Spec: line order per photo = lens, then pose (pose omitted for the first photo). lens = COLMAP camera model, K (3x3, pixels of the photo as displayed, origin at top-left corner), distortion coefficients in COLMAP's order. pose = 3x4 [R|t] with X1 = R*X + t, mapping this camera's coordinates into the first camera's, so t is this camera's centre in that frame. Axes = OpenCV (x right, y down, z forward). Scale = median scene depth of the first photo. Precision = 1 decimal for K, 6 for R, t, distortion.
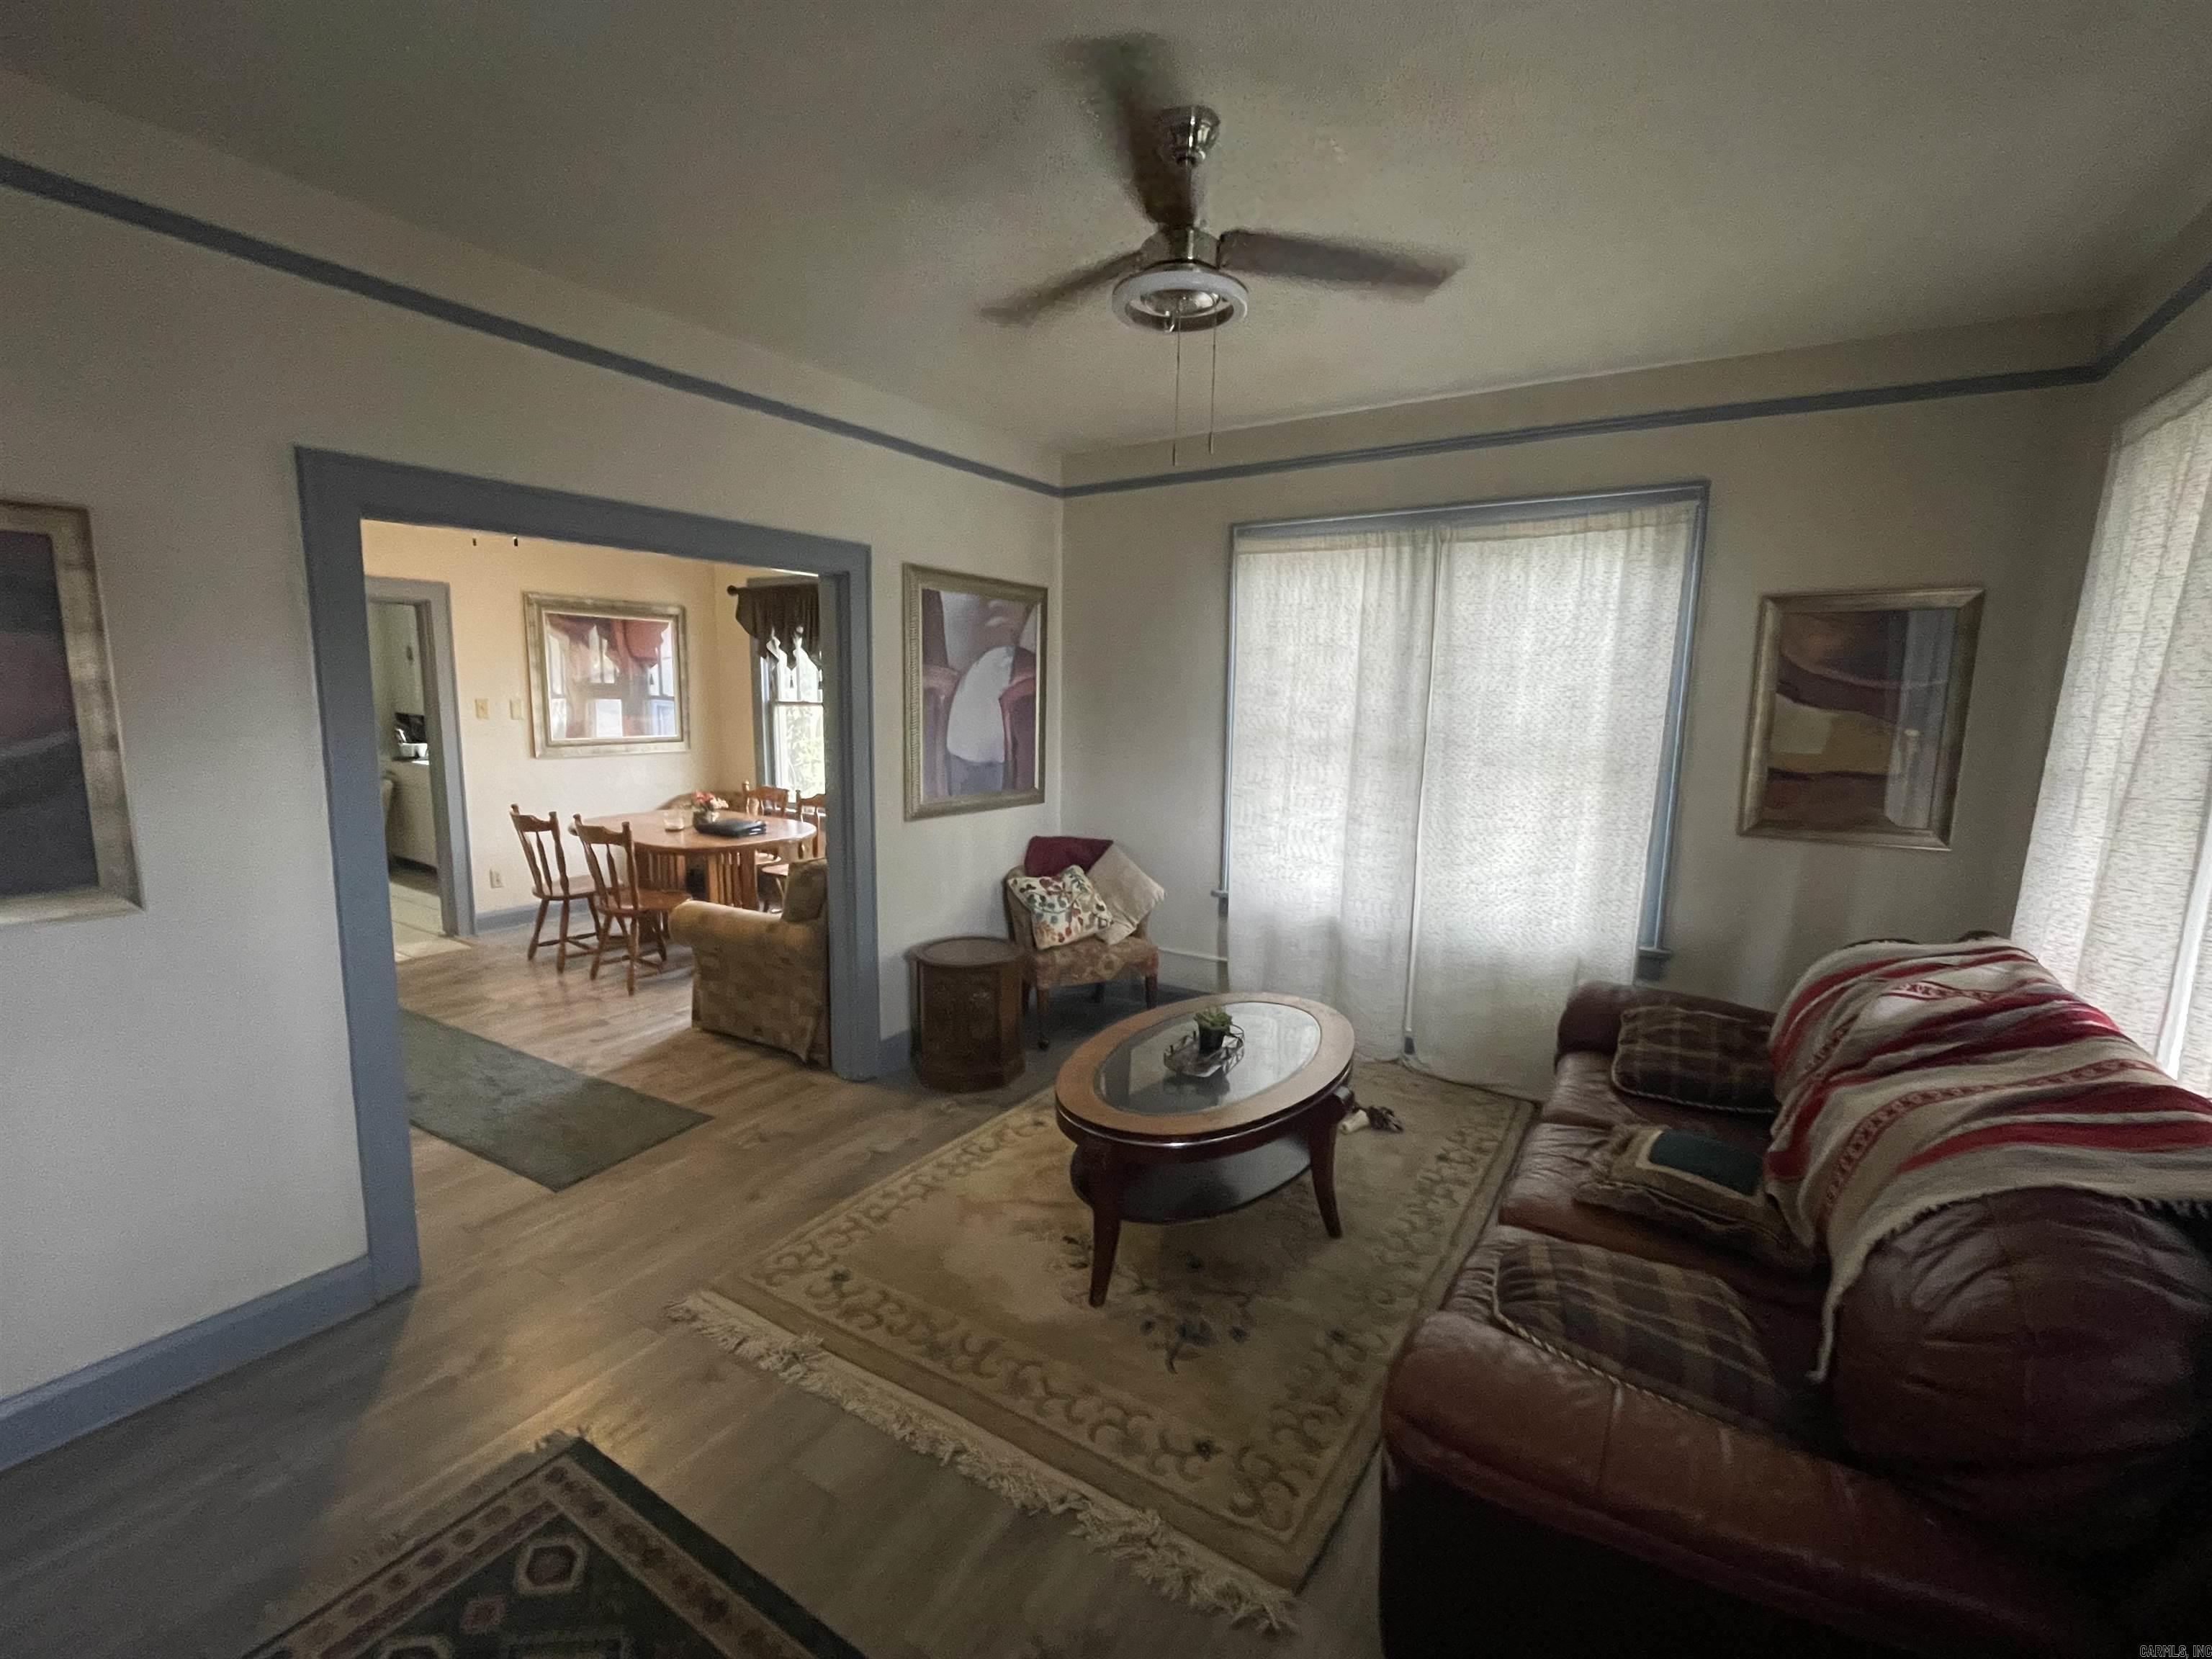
lens RADIAL K [[969.9, 0, 1104.4], [0, 969.9, 834.0], [0, 0, 1]] dist [0.002477, -0.000066]
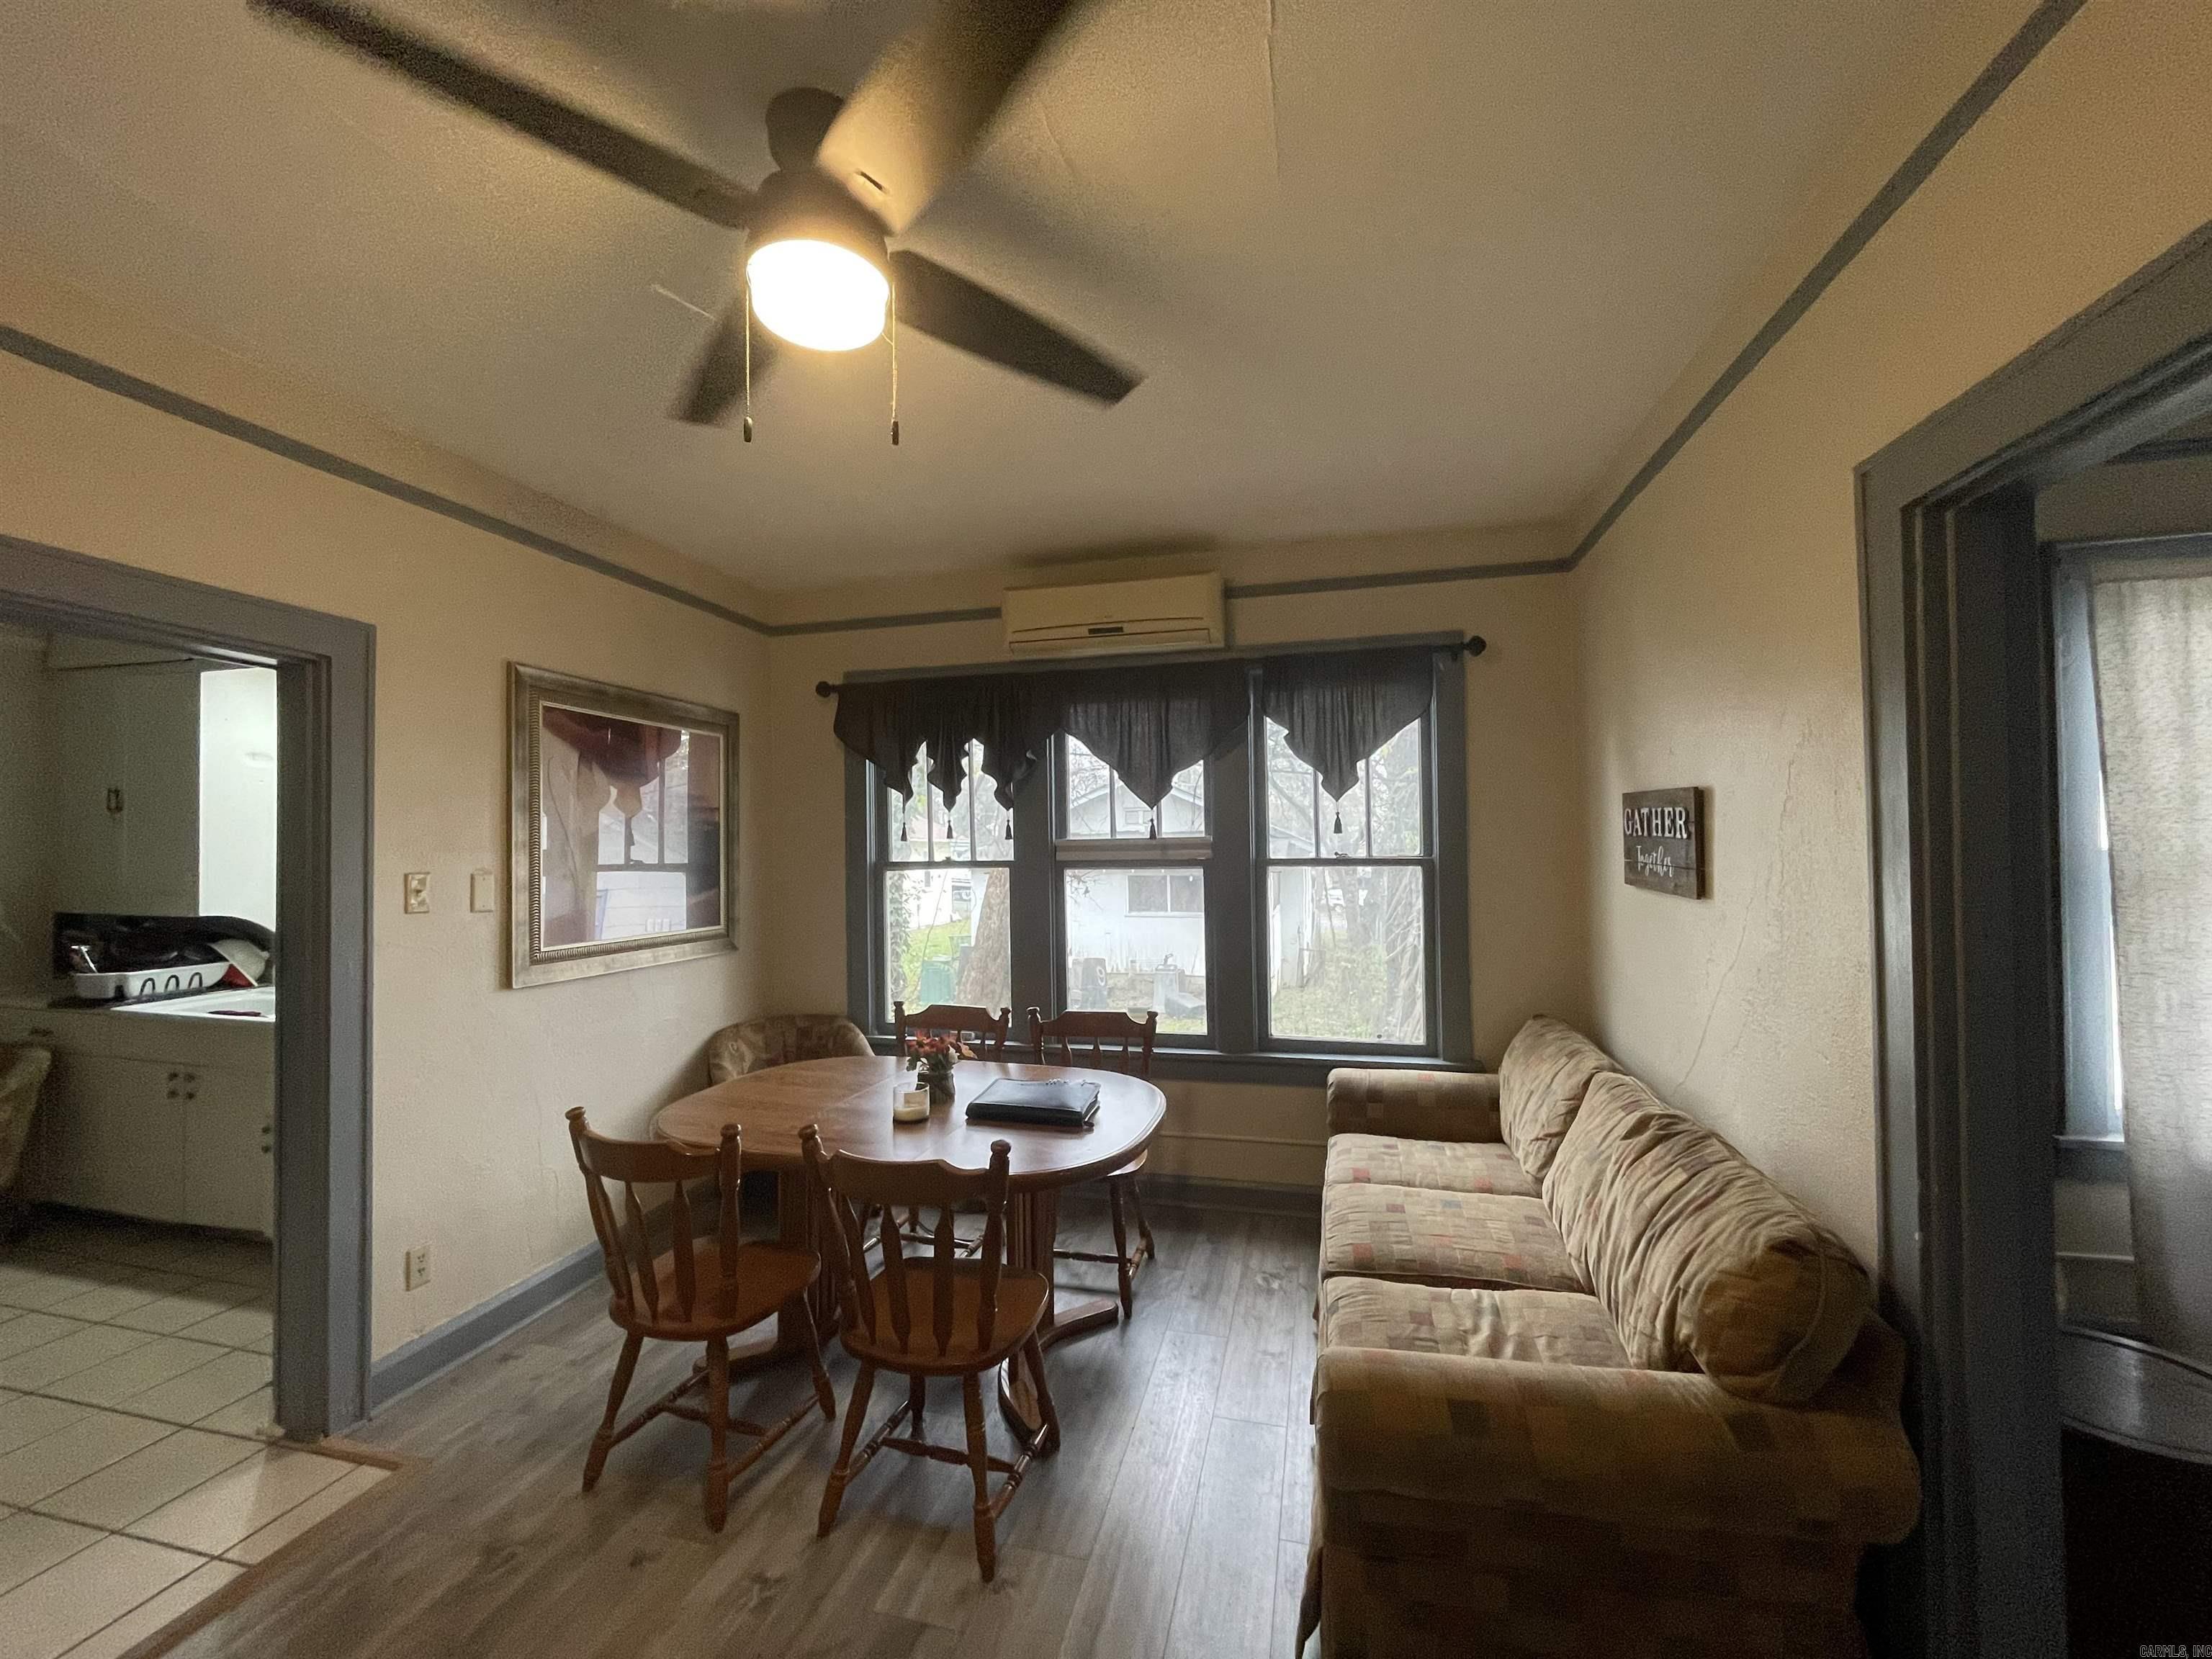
lens RADIAL K [[896.2, 0, 1109.2], [0, 896.2, 833.9], [0, 0, 1]] dist [0.000491, 0.000172]
pose [[0.946327, -0.023083, 0.322385, -0.437667], [0.076046, 0.985347, -0.152672, -0.062527], [-0.314137, 0.168993, 0.934216, 0.459840]]
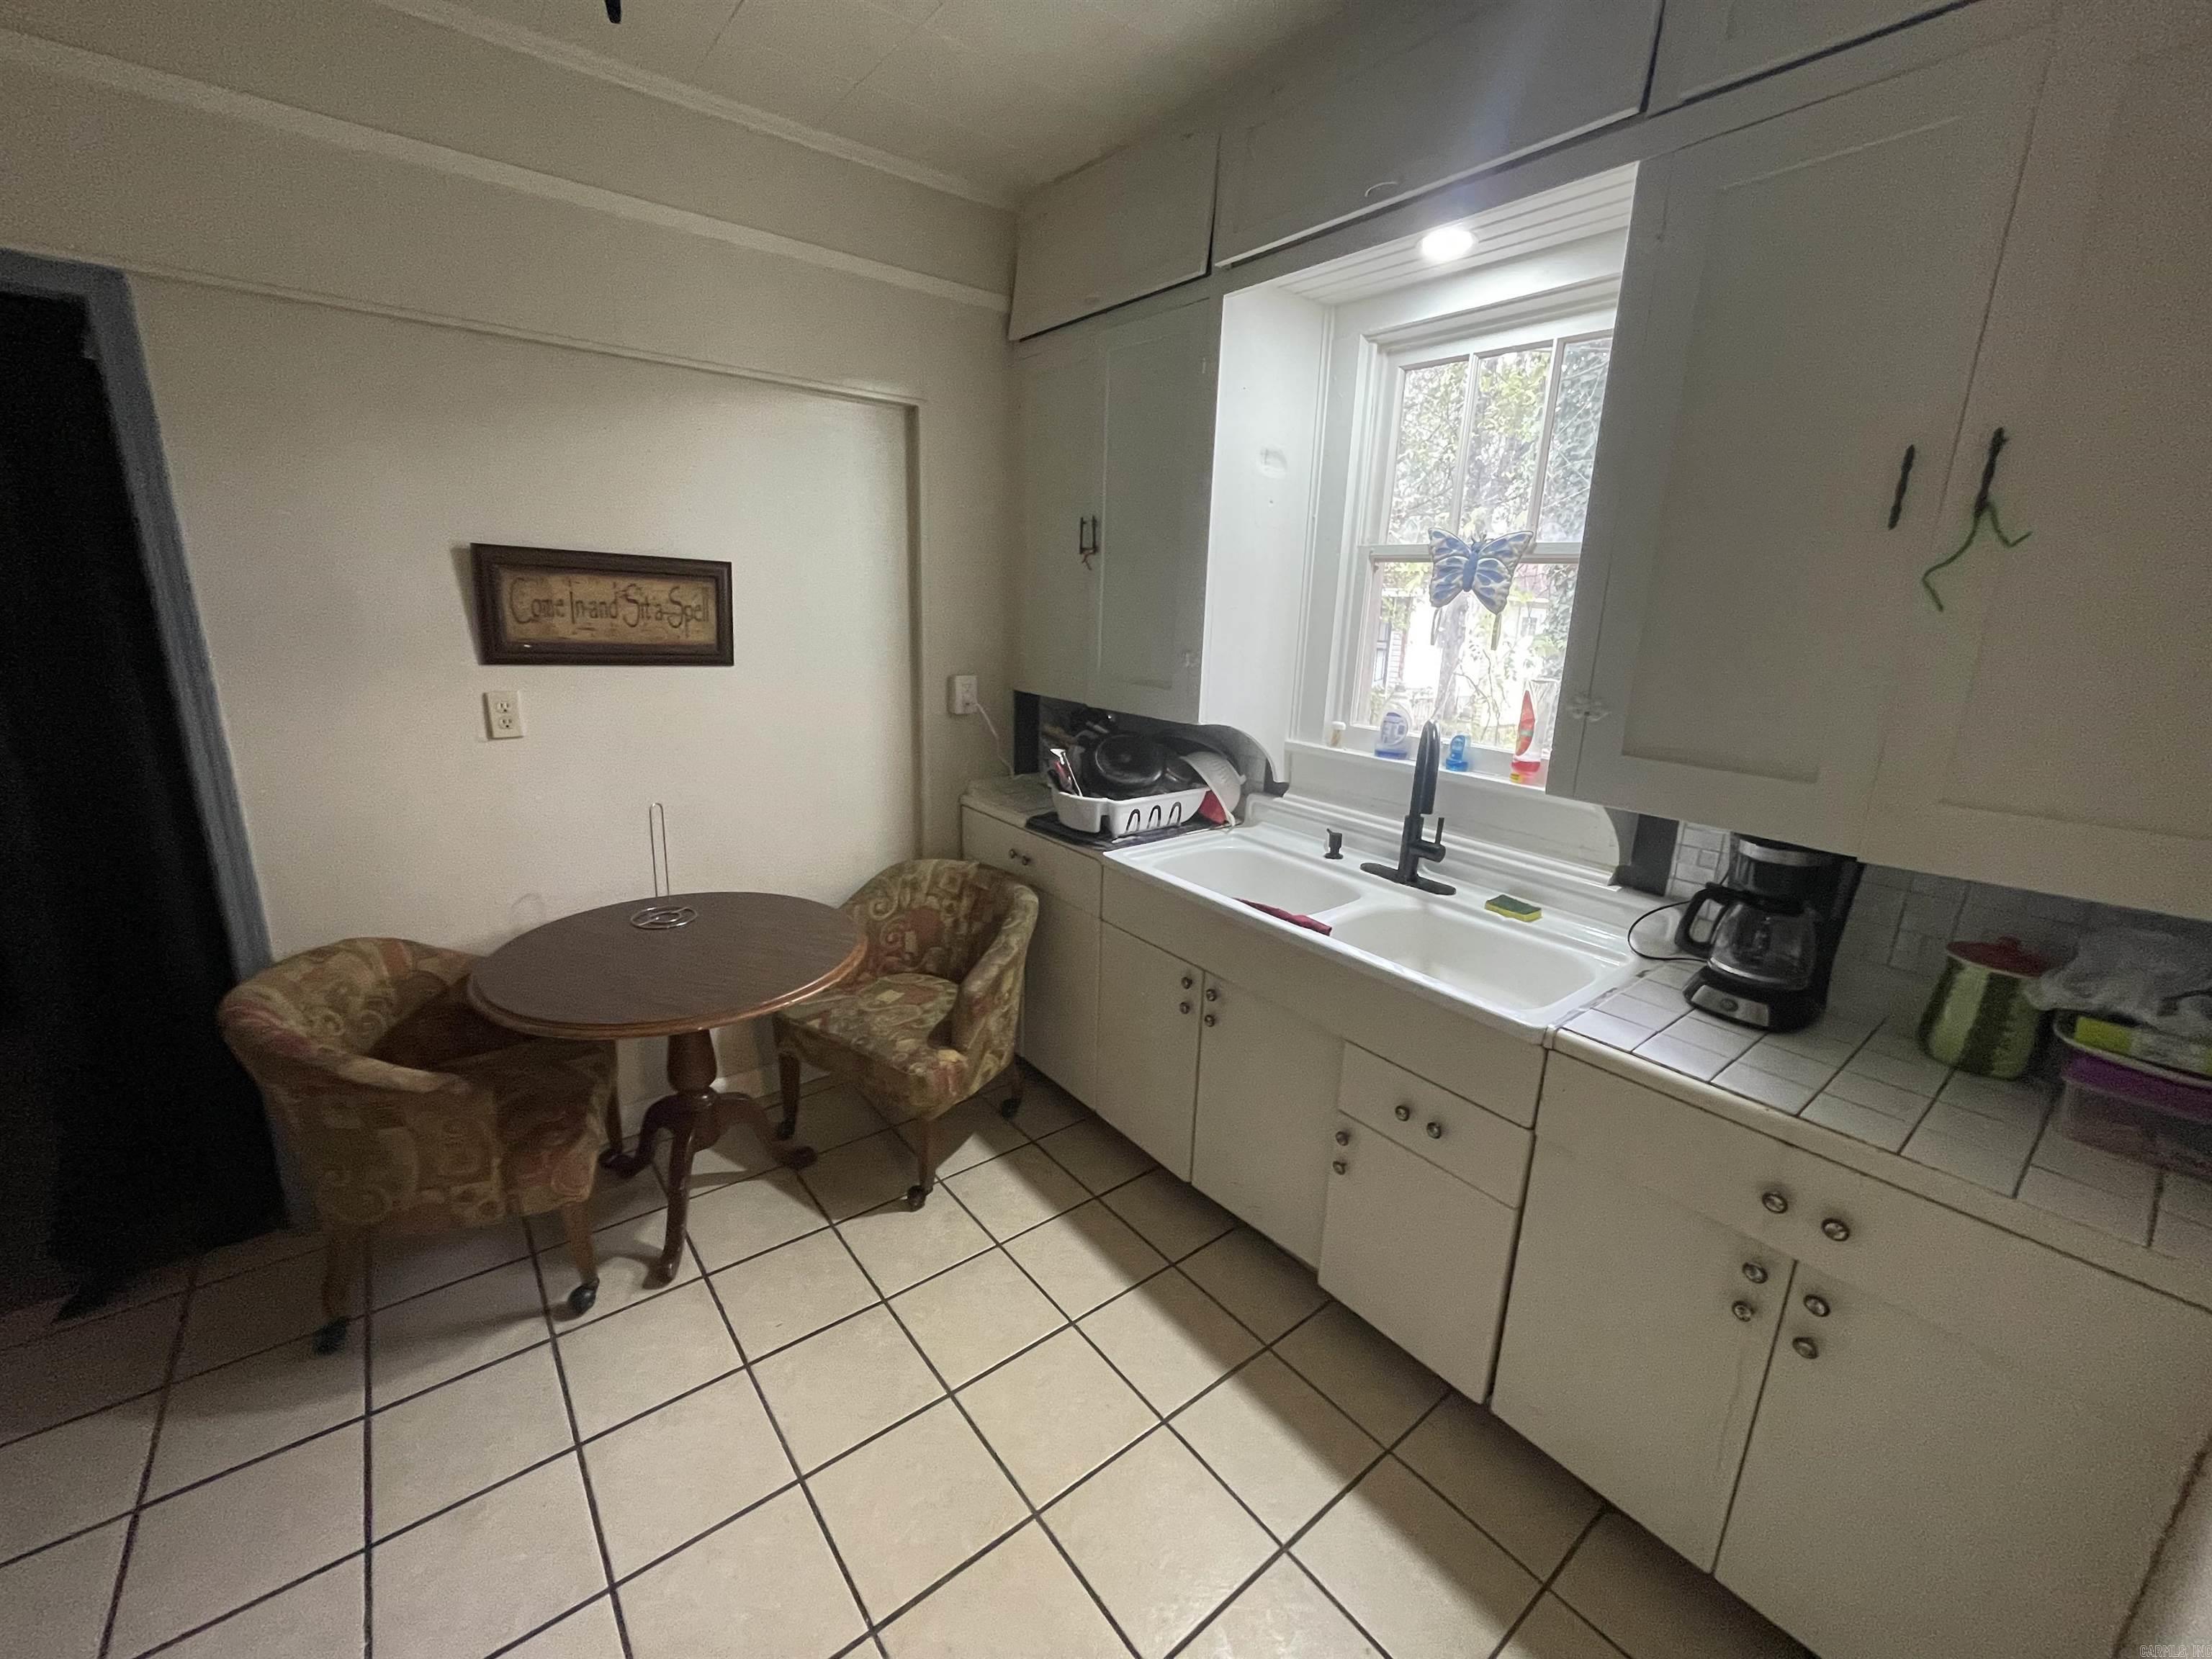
lens RADIAL K [[896.2, 0, 1104.8], [0, 896.2, 829.3], [0, 0, 1]] dist [0.000491, 0.000172]
pose [[0.942937, 0.078355, -0.323622, -0.715837], [-0.049930, 0.994202, 0.095234, -0.132139], [0.329207, -0.073641, 0.941382, 0.825193]]
